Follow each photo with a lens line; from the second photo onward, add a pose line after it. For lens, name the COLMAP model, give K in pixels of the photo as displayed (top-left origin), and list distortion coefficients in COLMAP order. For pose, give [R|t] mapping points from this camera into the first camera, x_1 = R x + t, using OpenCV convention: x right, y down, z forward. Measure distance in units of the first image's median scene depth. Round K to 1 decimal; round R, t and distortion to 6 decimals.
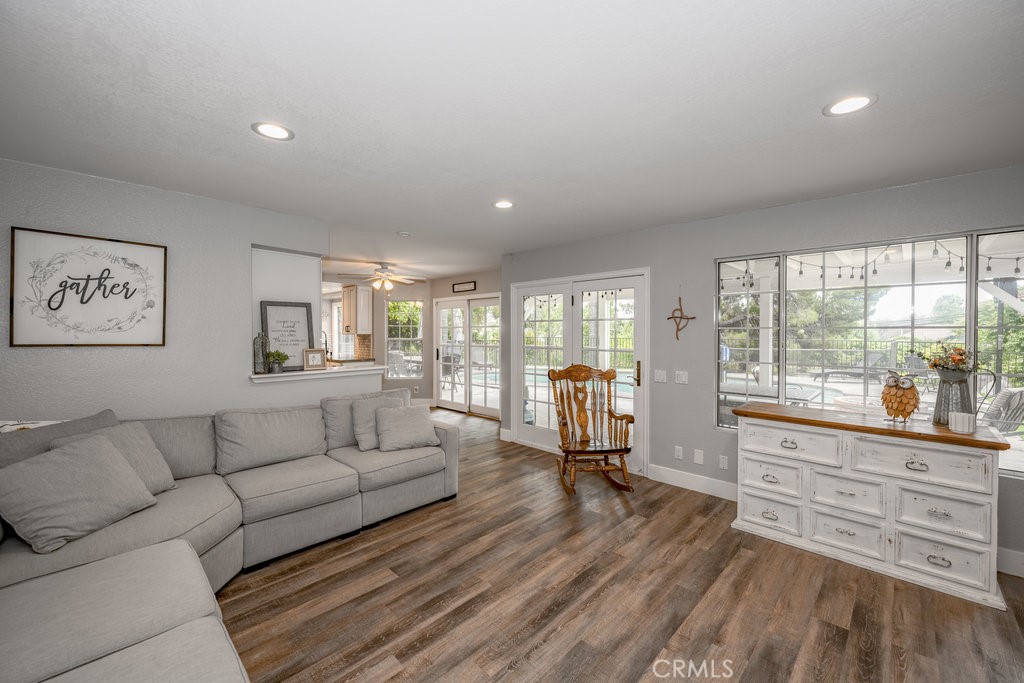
lens RADIAL K [[408.0, 0, 510.8], [0, 408.0, 341.3], [0, 0, 1]] dist [-0.000300, 0.000133]
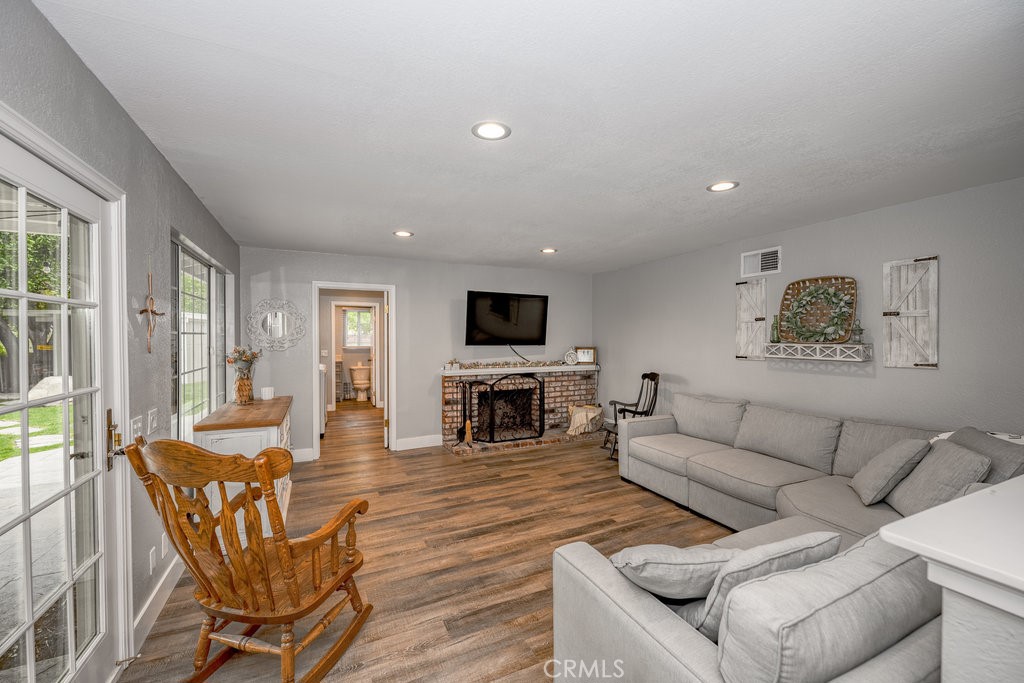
lens RADIAL K [[408.0, 0, 513.4], [0, 408.0, 339.8], [0, 0, 1]] dist [-0.000300, 0.000133]
pose [[-0.939168, -0.005369, 0.343416, -0.392095], [0.000914, 0.999835, 0.018132, -0.042886], [-0.343456, 0.017343, -0.939008, 2.345567]]
